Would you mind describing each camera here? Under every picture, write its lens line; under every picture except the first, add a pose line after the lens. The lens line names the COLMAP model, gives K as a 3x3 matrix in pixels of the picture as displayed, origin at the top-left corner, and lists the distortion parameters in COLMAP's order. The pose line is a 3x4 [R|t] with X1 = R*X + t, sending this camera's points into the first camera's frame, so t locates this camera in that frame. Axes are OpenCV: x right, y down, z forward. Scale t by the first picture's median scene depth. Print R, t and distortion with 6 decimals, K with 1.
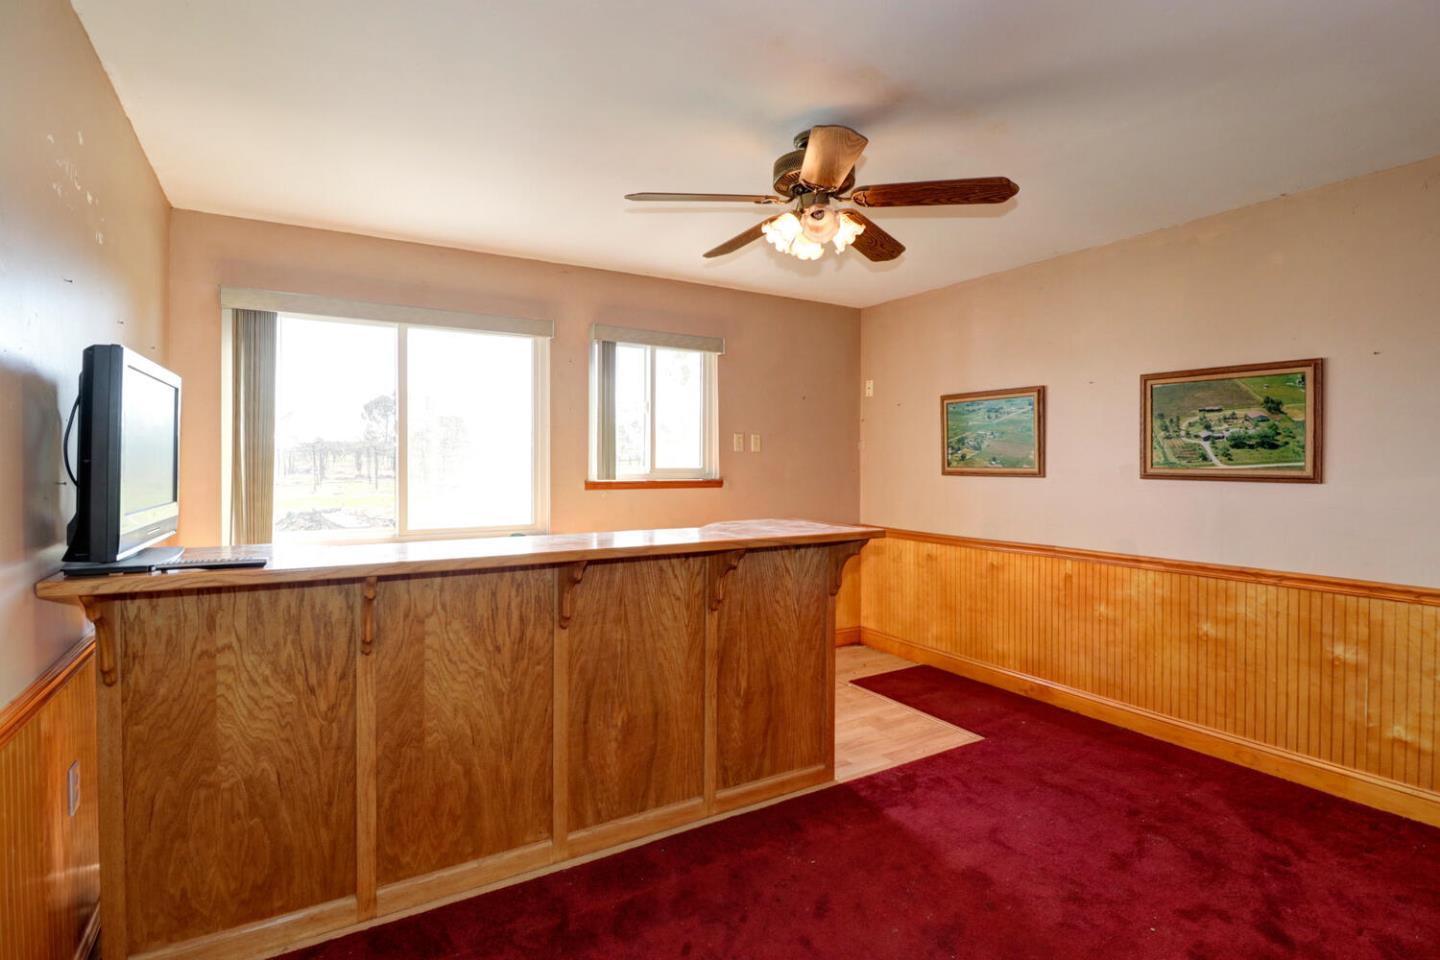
lens RADIAL K [[712.2, 0, 720.0], [0, 712.2, 480.0], [0, 0, 1]] dist [-0.005031, -0.000881]
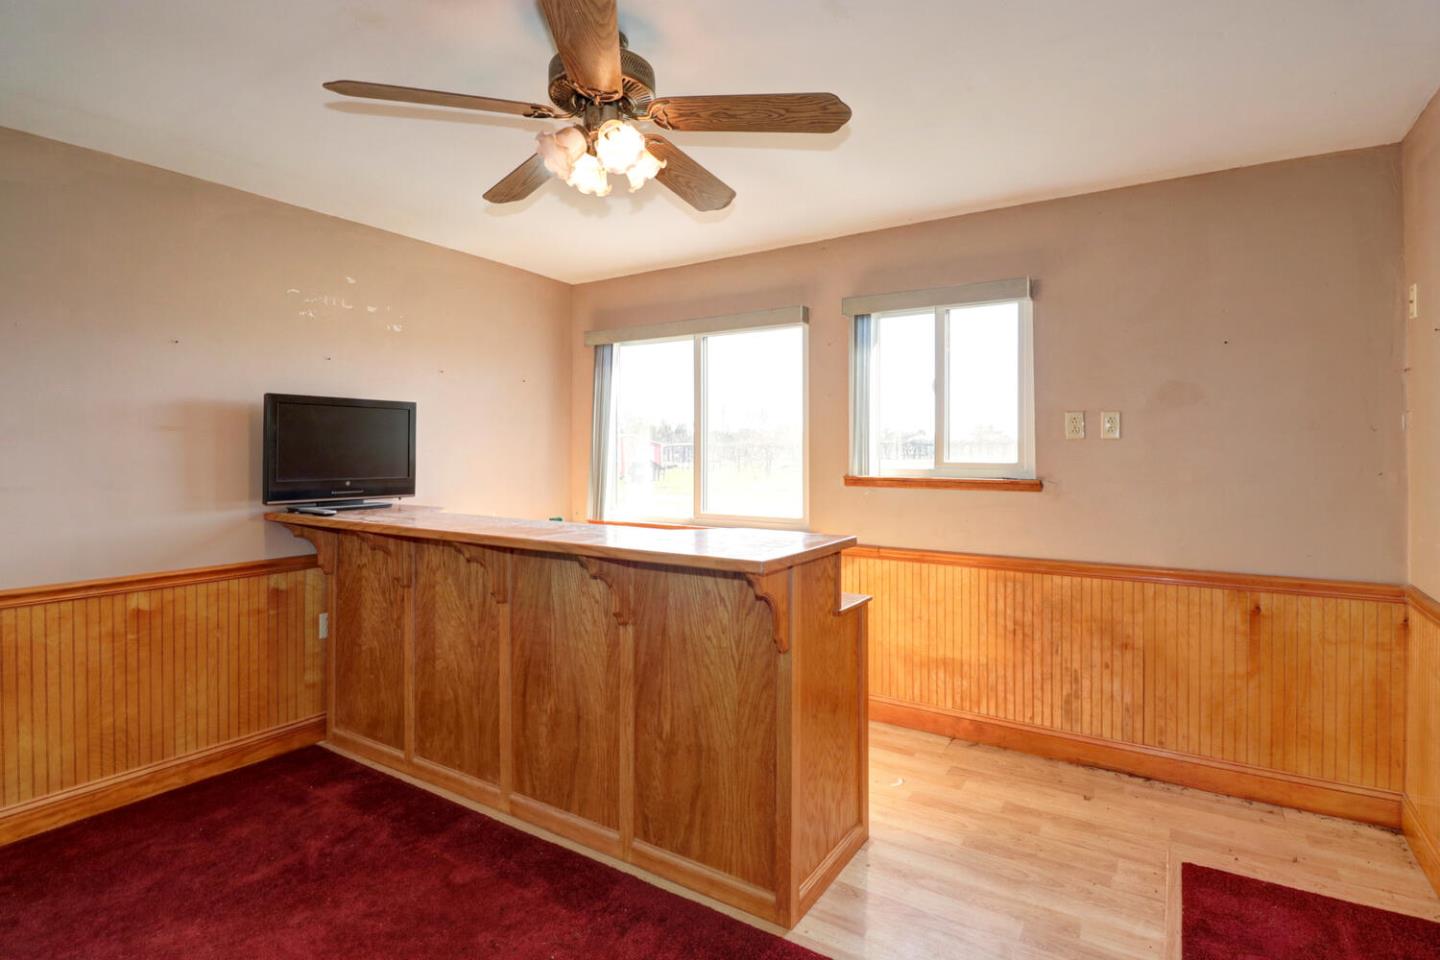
lens RADIAL K [[696.0, 0, 722.6], [0, 696.0, 471.4], [0, 0, 1]] dist [-0.000691, -0.000290]
pose [[0.439467, 0.020904, -0.898015, 0.794505], [-0.024072, 0.999644, 0.011490, -0.015423], [0.897936, 0.016568, 0.439814, 0.728588]]
